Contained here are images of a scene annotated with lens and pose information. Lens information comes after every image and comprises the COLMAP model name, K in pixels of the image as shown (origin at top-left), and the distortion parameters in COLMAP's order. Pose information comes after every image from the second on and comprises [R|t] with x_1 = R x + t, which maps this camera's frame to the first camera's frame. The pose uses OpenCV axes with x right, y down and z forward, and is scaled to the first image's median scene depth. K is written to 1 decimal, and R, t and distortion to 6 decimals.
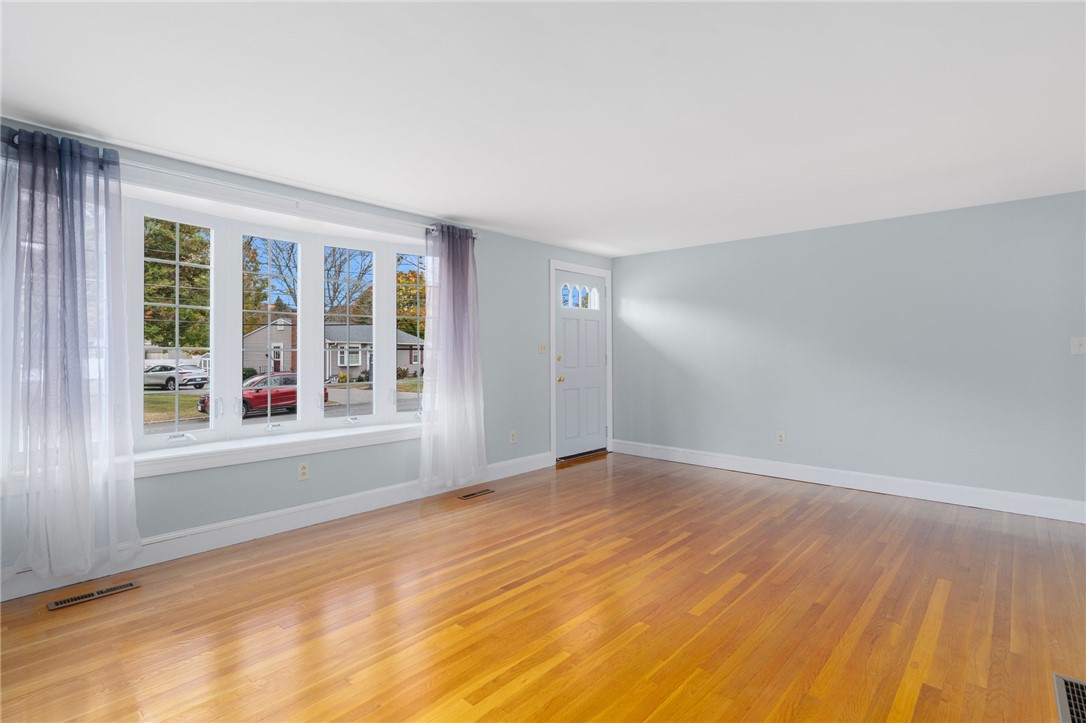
lens RADIAL K [[531.3, 0, 543.0], [0, 531.3, 361.5], [0, 0, 1]] dist [0.000101, -0.000328]
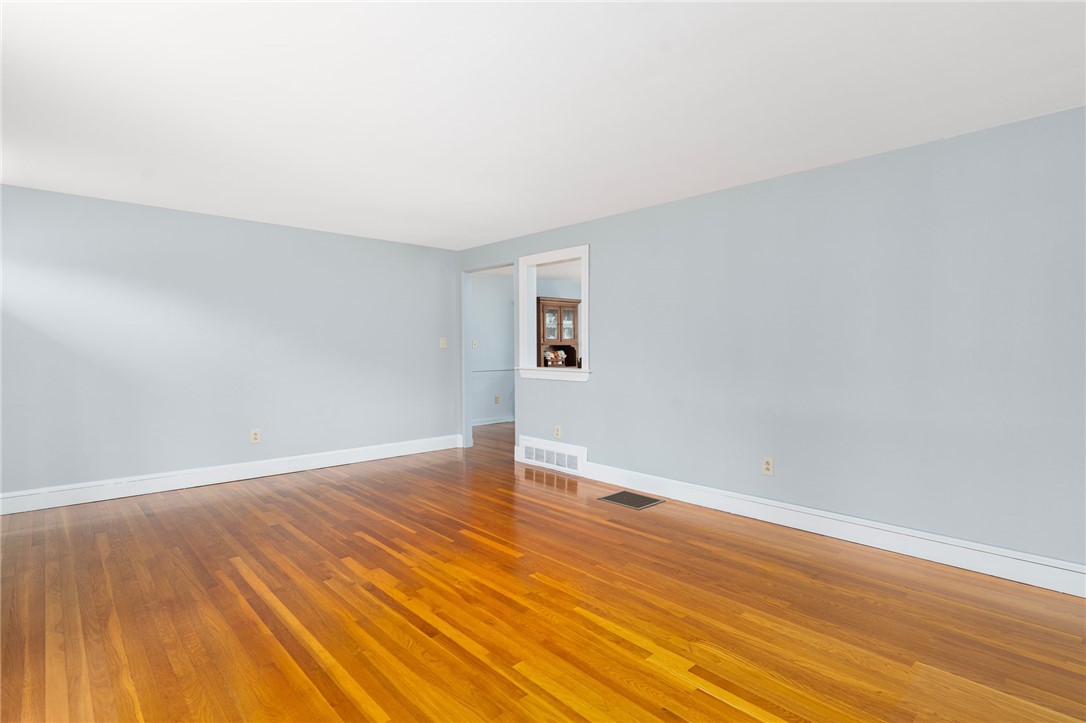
lens RADIAL K [[531.3, 0, 543.0], [0, 531.3, 361.5], [0, 0, 1]] dist [0.000101, -0.000328]
pose [[0.093733, -0.025792, 0.995263, -0.714488], [0.015559, 0.999580, 0.024439, -0.008271], [-0.995476, 0.013195, 0.094095, 0.626188]]
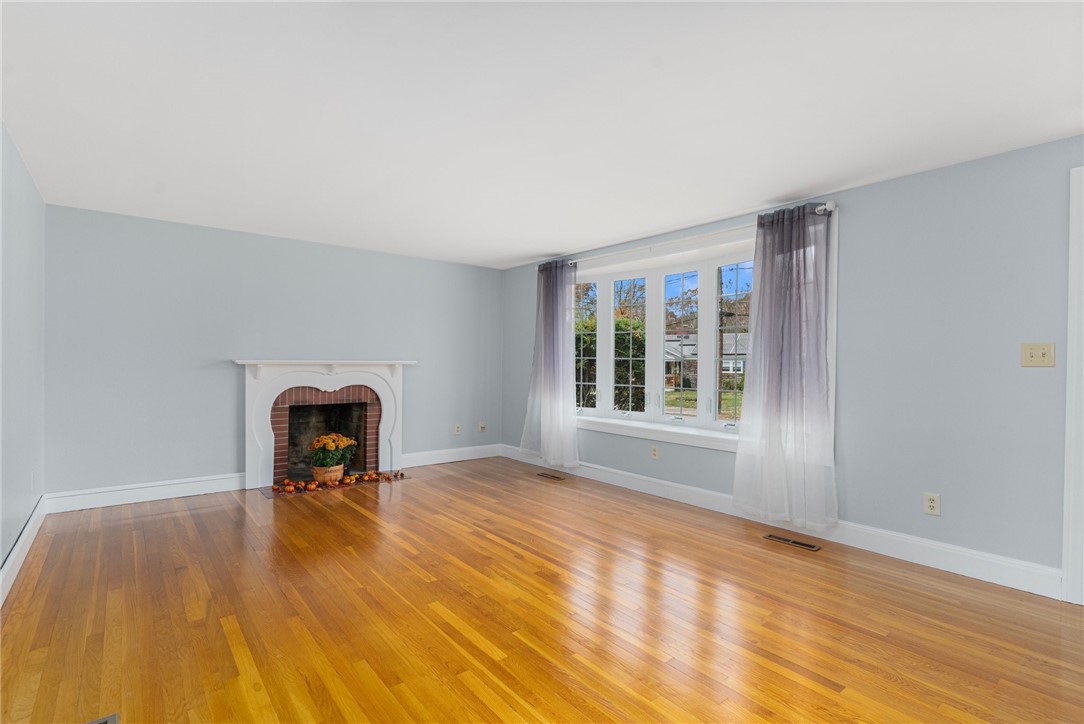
lens RADIAL K [[528.4, 0, 531.6], [0, 528.4, 366.0], [0, 0, 1]] dist [0.001626, 0.000303]
pose [[-0.183043, 0.008516, -0.983068, 0.977790], [-0.023421, 0.999641, 0.013020, -0.015924], [0.982826, 0.025408, -0.182777, 1.045440]]
